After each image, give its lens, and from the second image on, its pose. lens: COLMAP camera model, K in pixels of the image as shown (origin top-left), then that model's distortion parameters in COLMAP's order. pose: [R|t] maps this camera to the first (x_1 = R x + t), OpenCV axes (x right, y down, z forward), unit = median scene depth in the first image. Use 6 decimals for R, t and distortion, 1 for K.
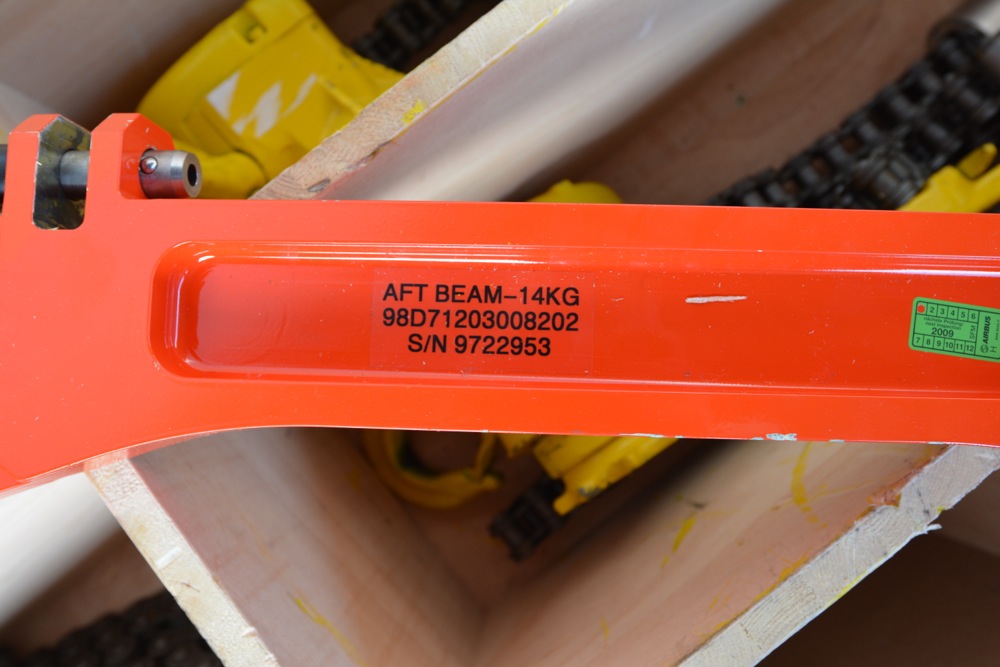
lens RADIAL K [[760.9, 0, 506.1], [0, 760.9, 330.0], [0, 0, 1]] dist [-0.081098, 0.032118]
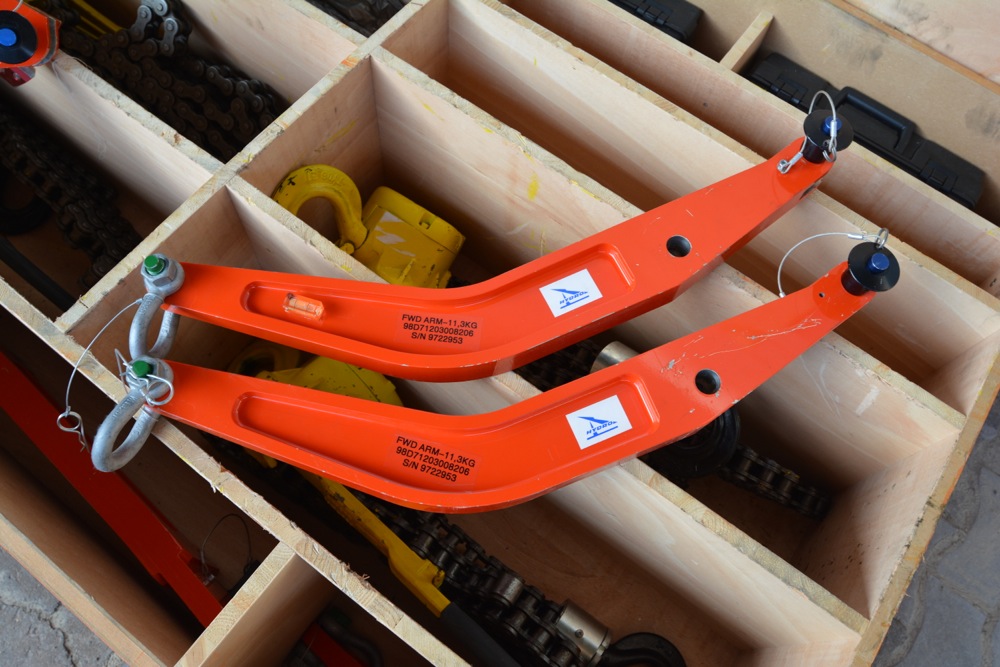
lens RADIAL K [[760.9, 0, 500.6], [0, 760.9, 336.8], [0, 0, 1]] dist [-0.081098, 0.032118]
pose [[0.263022, 0.906539, -0.330163, 0.723068], [-0.964736, 0.243500, -0.099963, -0.314730], [-0.010225, 0.344812, 0.938616, -0.916087]]
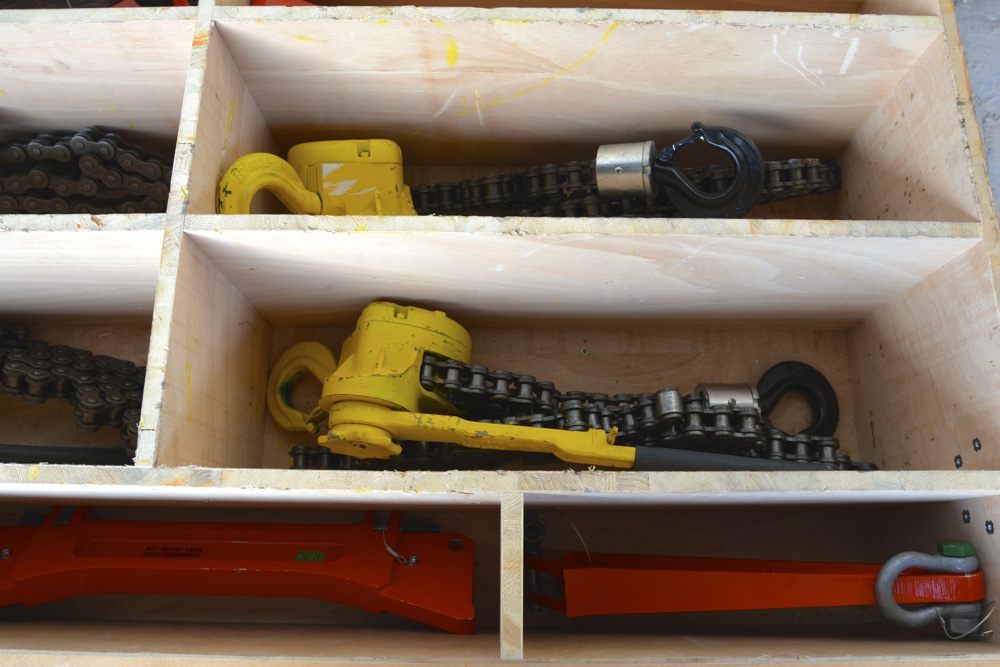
lens RADIAL K [[760.9, 0, 500.8], [0, 760.9, 332.8], [0, 0, 1]] dist [-0.081098, 0.032118]
pose [[0.780479, 0.614322, -0.116021, 0.464685], [-0.625163, 0.765478, -0.152364, 0.039685], [-0.004789, 0.191449, 0.981491, -0.862882]]
